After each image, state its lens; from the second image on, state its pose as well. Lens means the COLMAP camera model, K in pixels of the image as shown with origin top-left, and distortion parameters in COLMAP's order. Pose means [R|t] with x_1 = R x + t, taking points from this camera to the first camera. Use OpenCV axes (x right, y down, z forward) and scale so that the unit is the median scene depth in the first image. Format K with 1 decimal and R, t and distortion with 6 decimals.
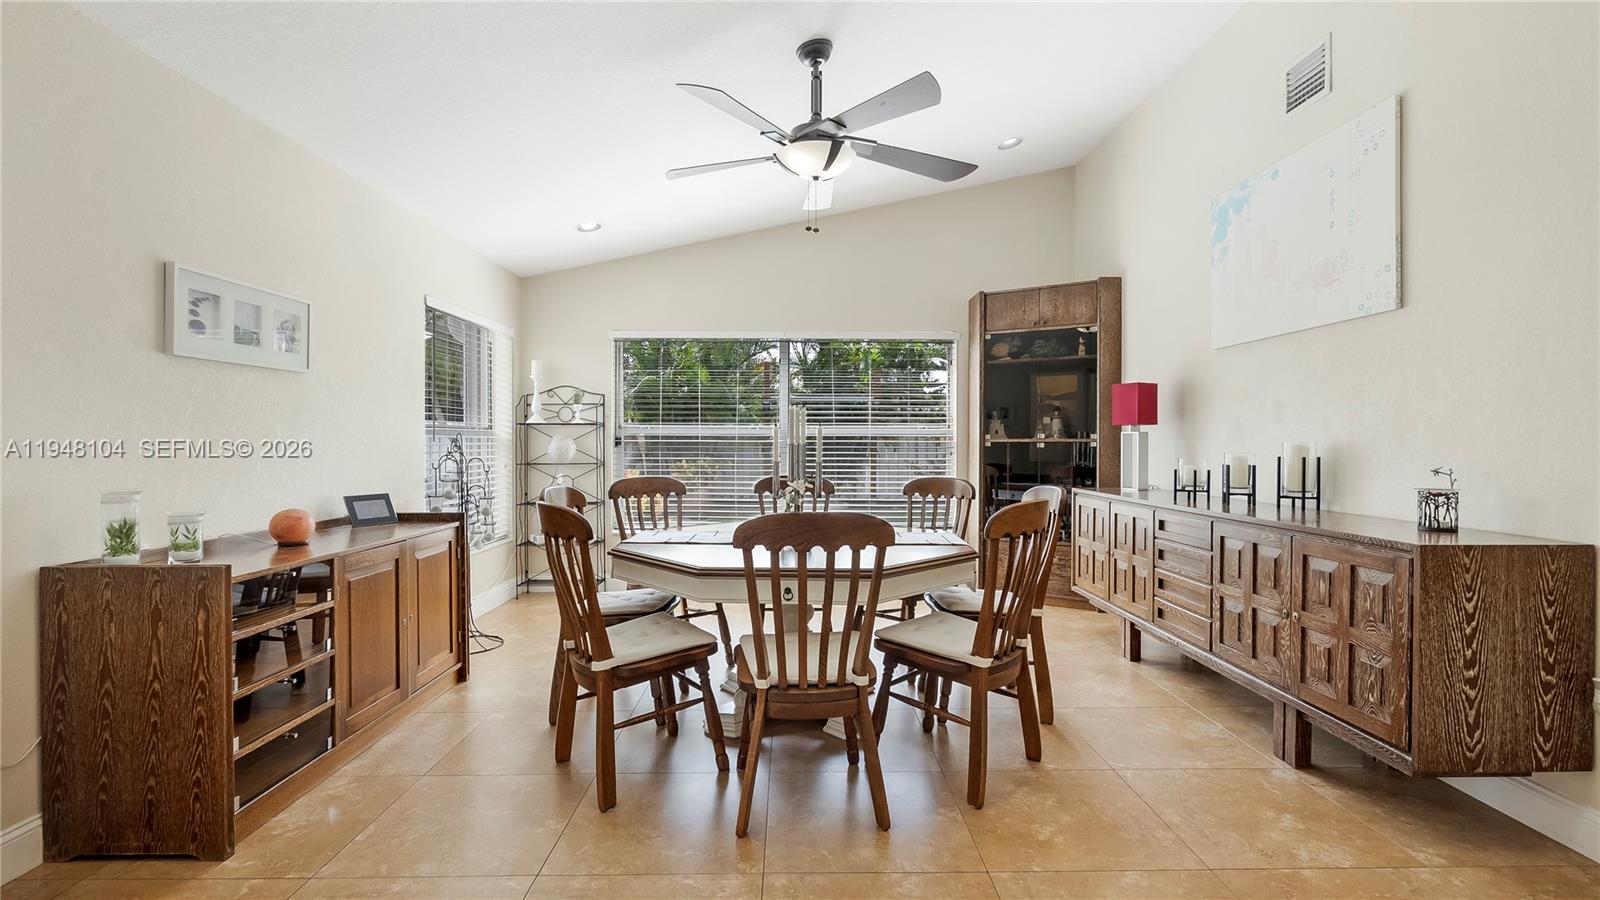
lens RADIAL K [[739.5, 0, 801.4], [0, 739.5, 447.2], [0, 0, 1]] dist [-0.007827, 0.001354]
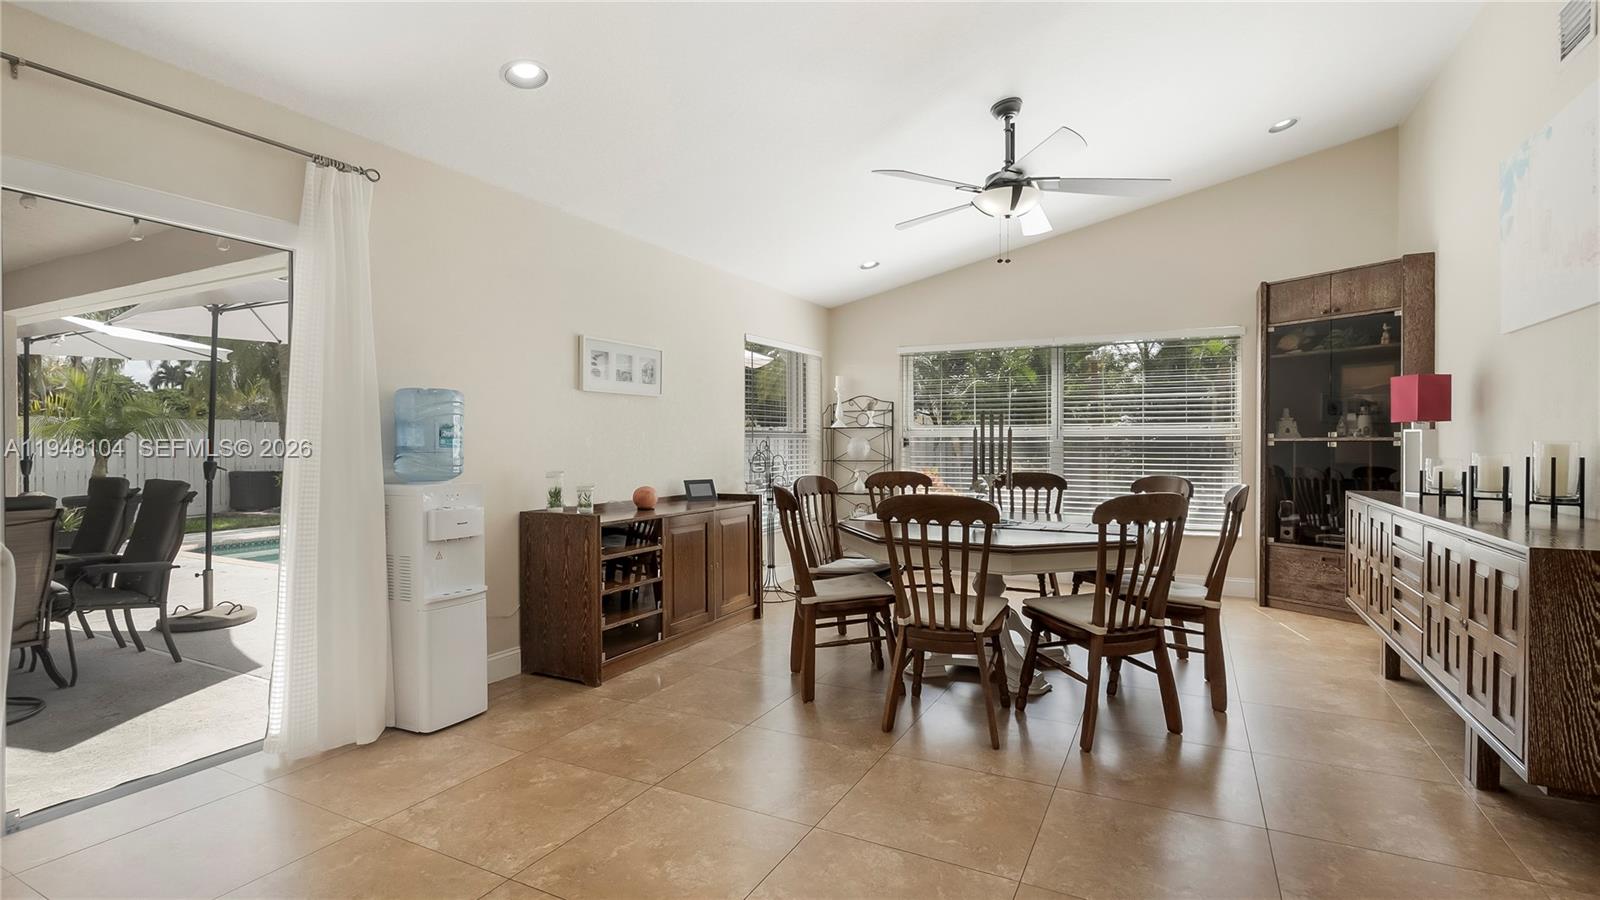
lens RADIAL K [[739.5, 0, 802.1], [0, 739.5, 448.4], [0, 0, 1]] dist [-0.007827, 0.001354]
pose [[0.882206, 0.001076, -0.470862, 0.296384], [-0.000811, 0.999999, 0.000765, 0.002187], [0.470862, -0.000293, 0.882207, -0.193111]]
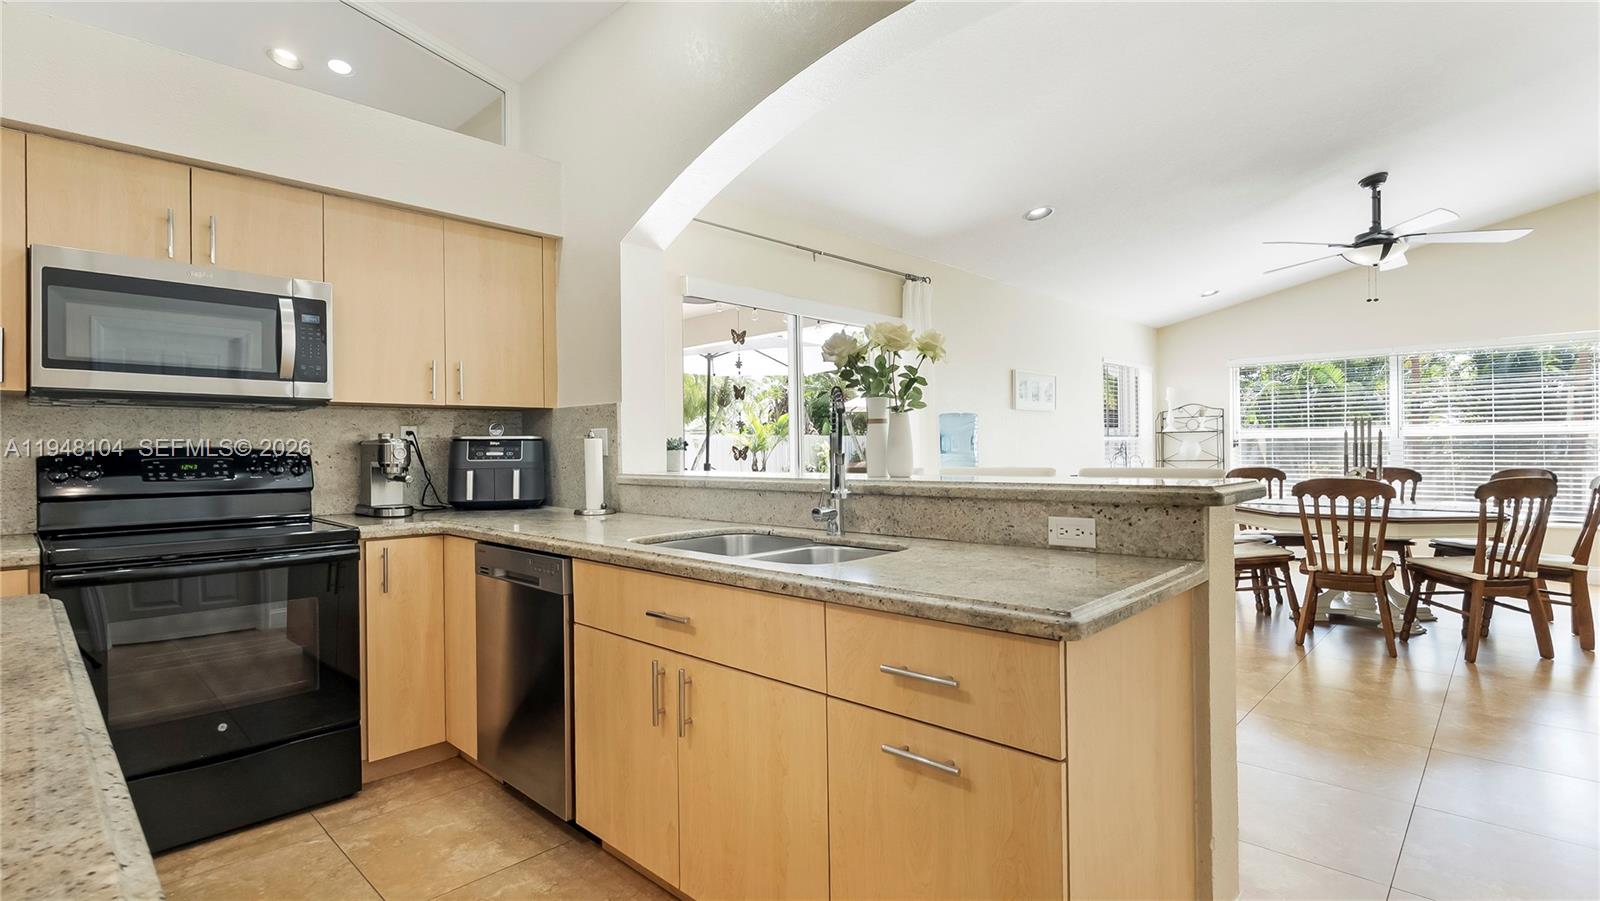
lens RADIAL K [[739.5, 0, 814.2], [0, 739.5, 454.3], [0, 0, 1]] dist [-0.007827, 0.001354]
pose [[0.716105, -0.006178, -0.697966, 0.254353], [0.009531, 0.999954, 0.000928, 0.006032], [0.697928, -0.007317, 0.716131, -0.899438]]
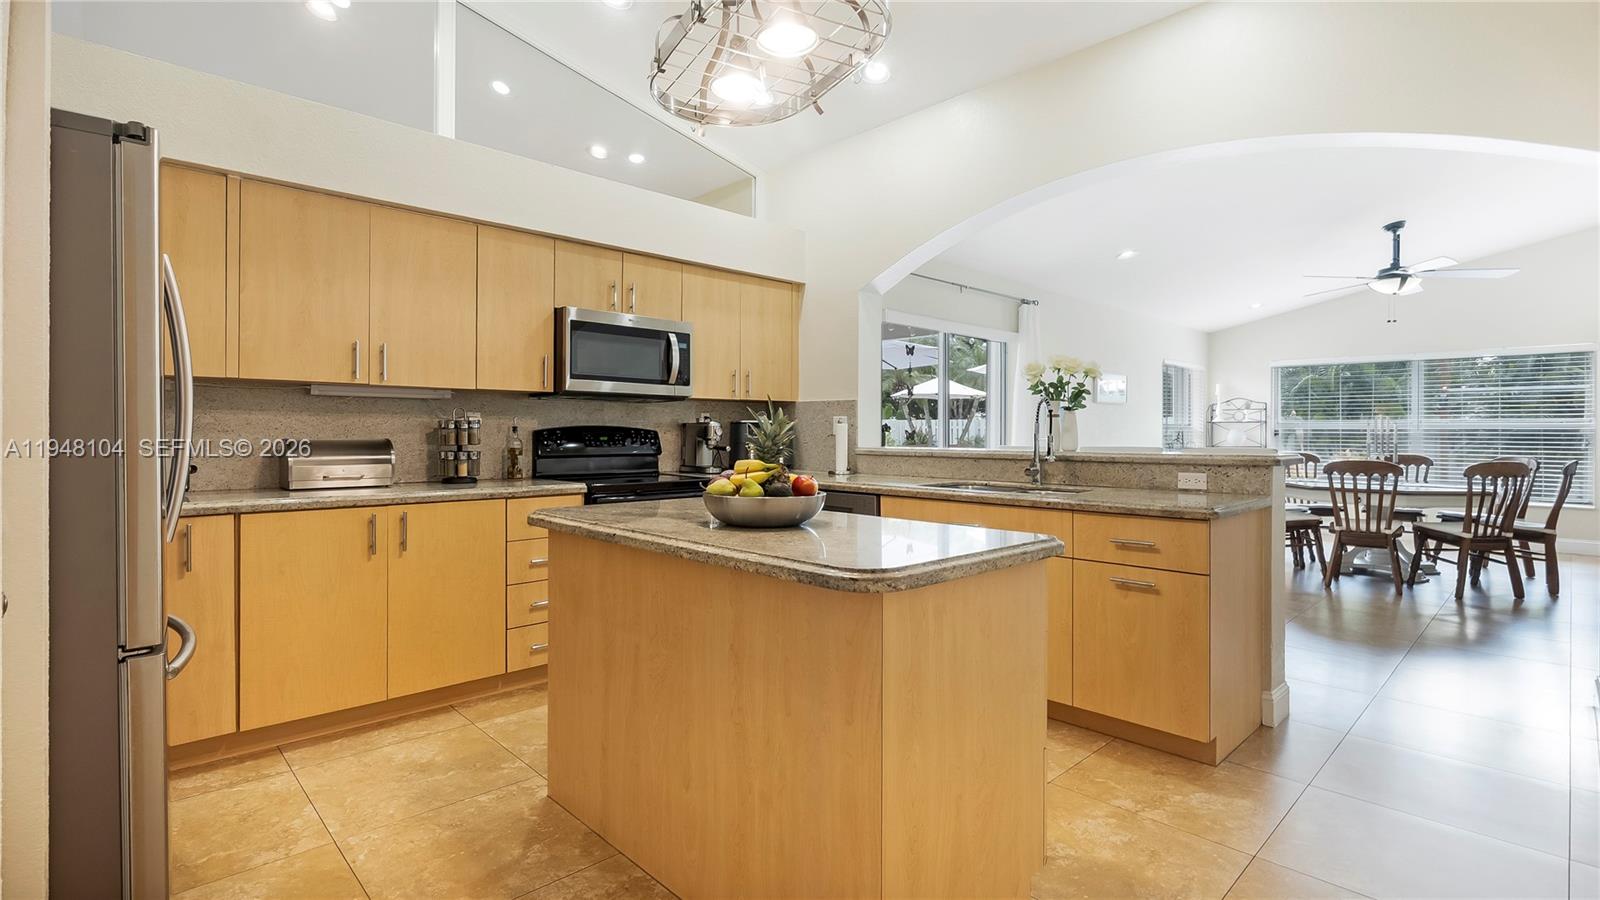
lens RADIAL K [[739.5, 0, 800.6], [0, 739.5, 437.6], [0, 0, 1]] dist [-0.007827, 0.001354]
pose [[0.681753, 0.004990, -0.731565, 0.378867], [-0.005347, 0.999984, 0.001838, 0.009168], [0.731562, 0.002659, 0.681769, -1.458742]]
